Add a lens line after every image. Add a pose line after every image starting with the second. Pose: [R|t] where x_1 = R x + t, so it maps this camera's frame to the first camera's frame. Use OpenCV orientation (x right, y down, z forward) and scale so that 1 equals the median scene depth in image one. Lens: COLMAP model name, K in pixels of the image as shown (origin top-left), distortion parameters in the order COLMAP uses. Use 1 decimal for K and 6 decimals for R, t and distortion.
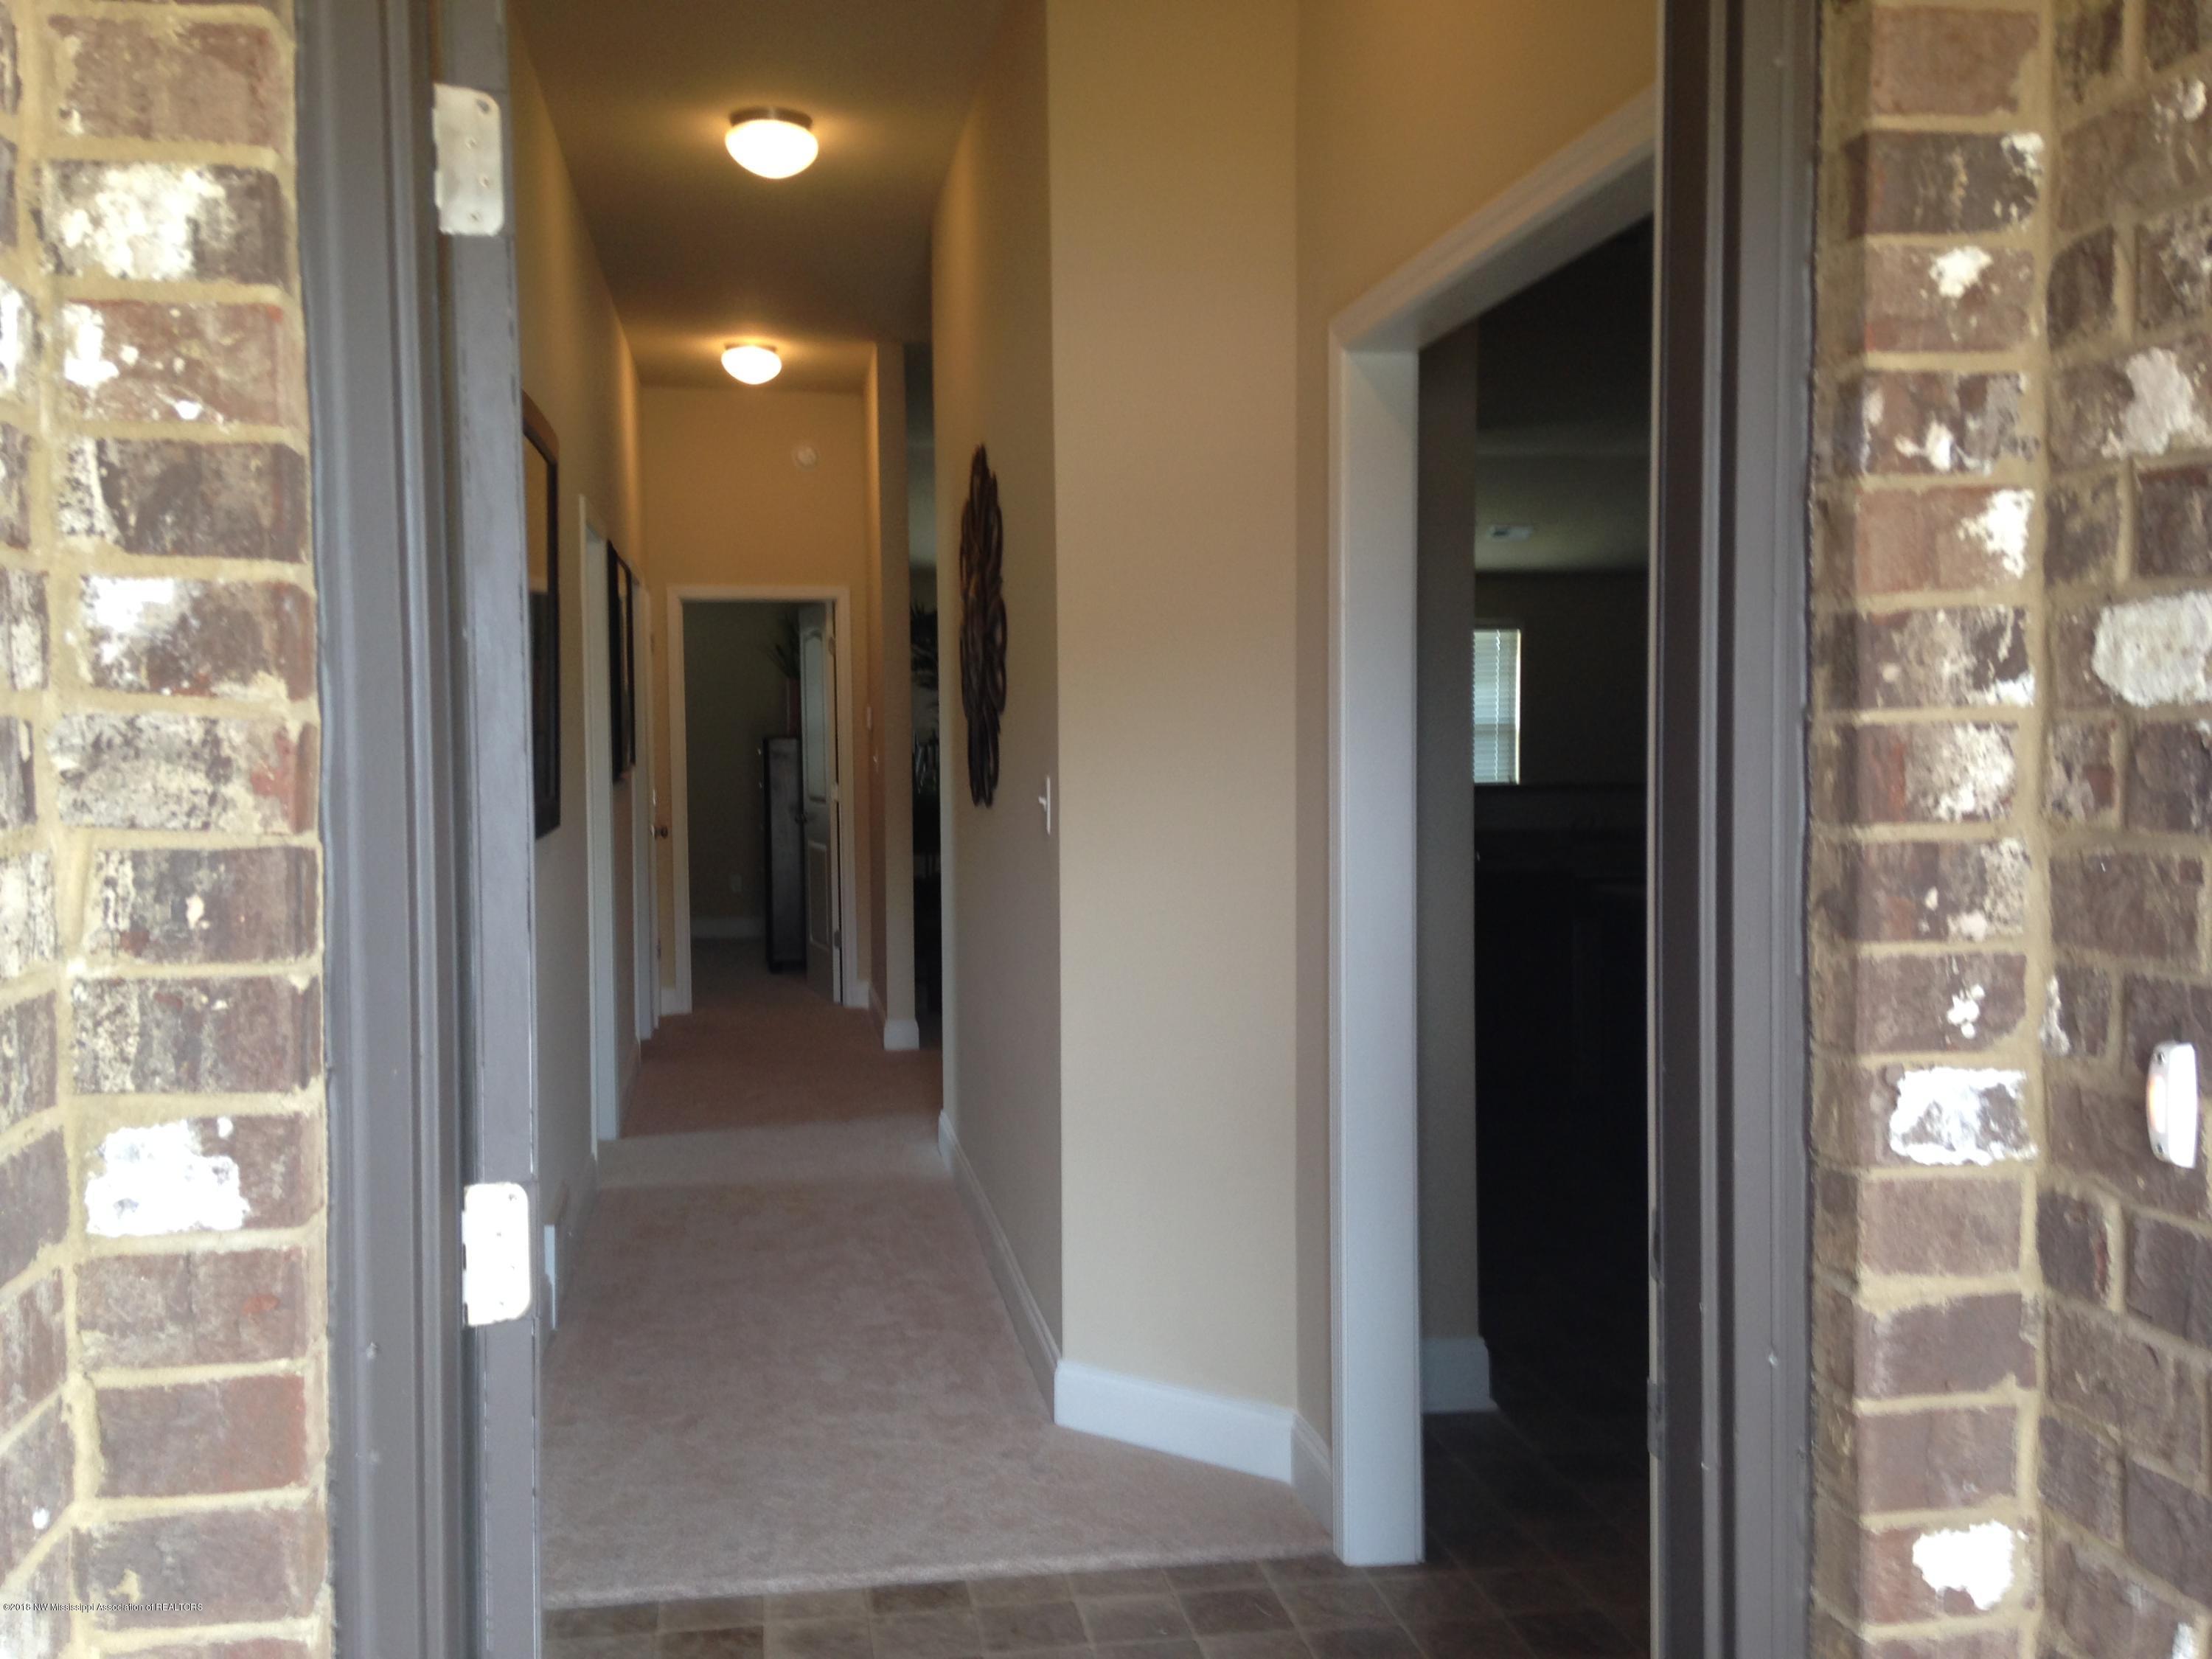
lens RADIAL K [[2031.7, 0, 1088.7], [0, 2031.7, 844.9], [0, 0, 1]] dist [0.091268, 0.000000]
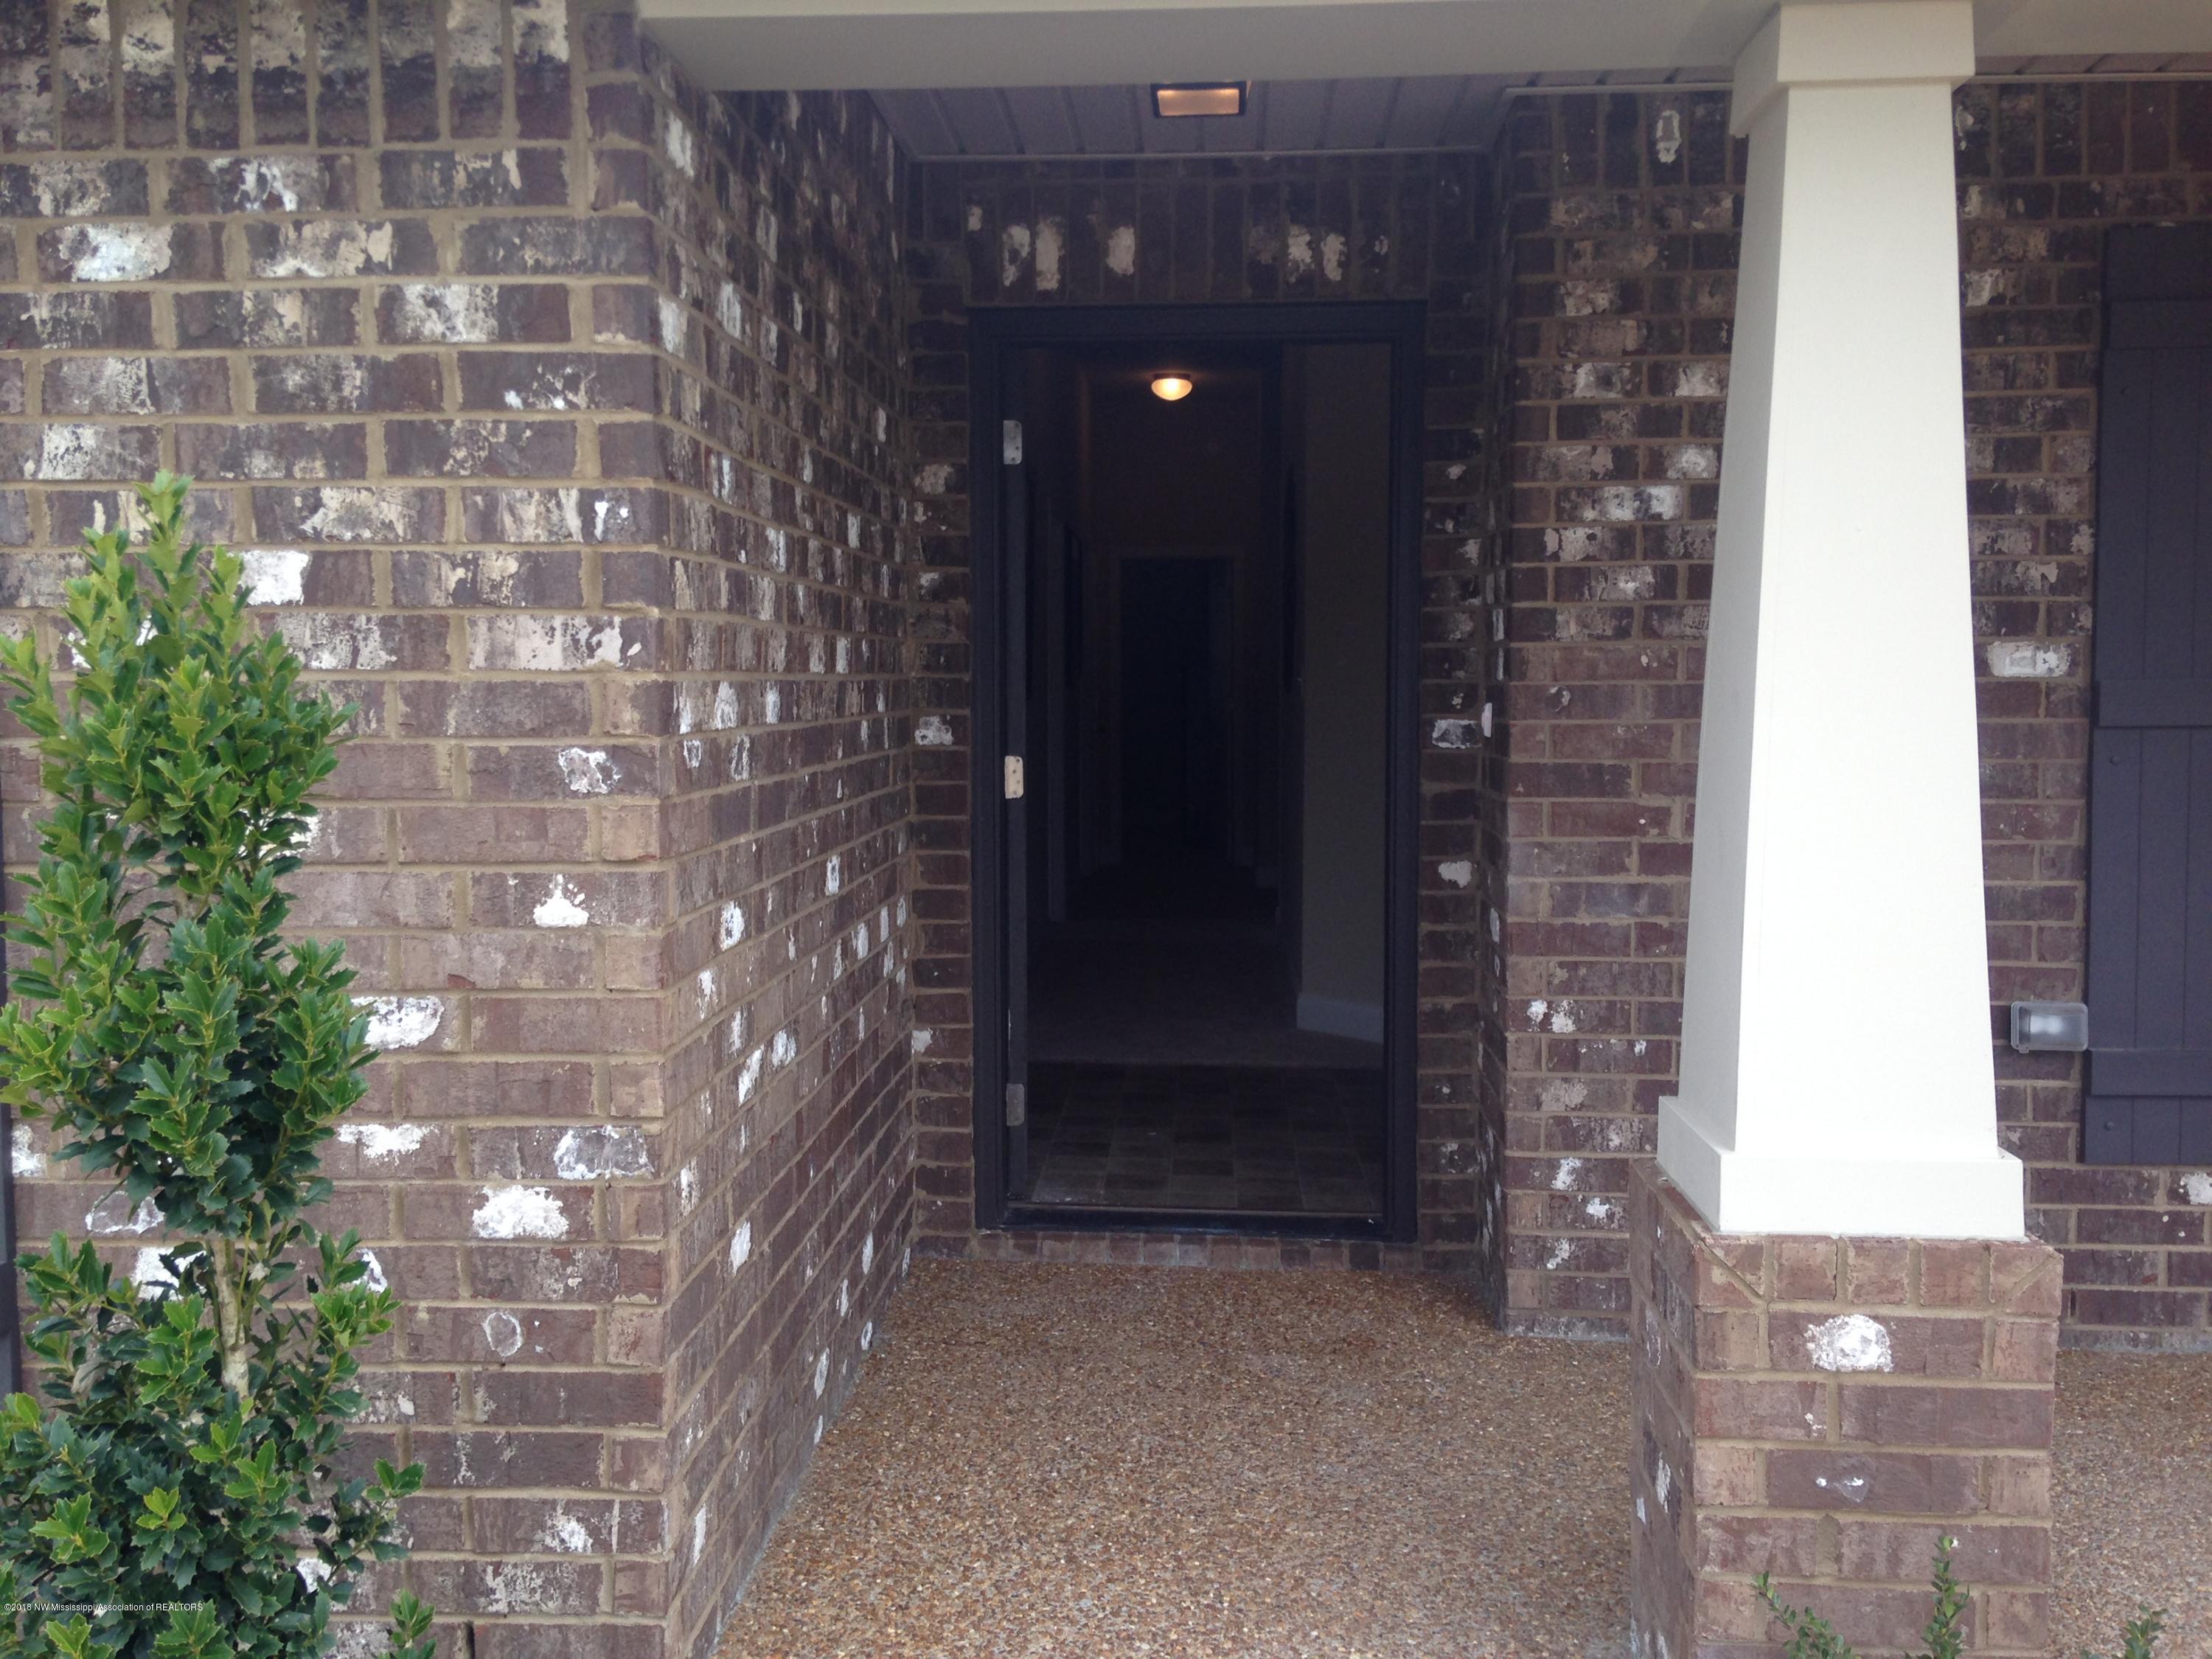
lens RADIAL K [[2031.7, 0, 1101.6], [0, 2031.7, 817.0], [0, 0, 1]] dist [0.091268, 0.000000]
pose [[0.975648, 0.020851, -0.218347, 0.592164], [-0.017061, 0.999670, 0.019229, 0.213768], [0.218675, -0.015036, 0.975682, -2.266287]]
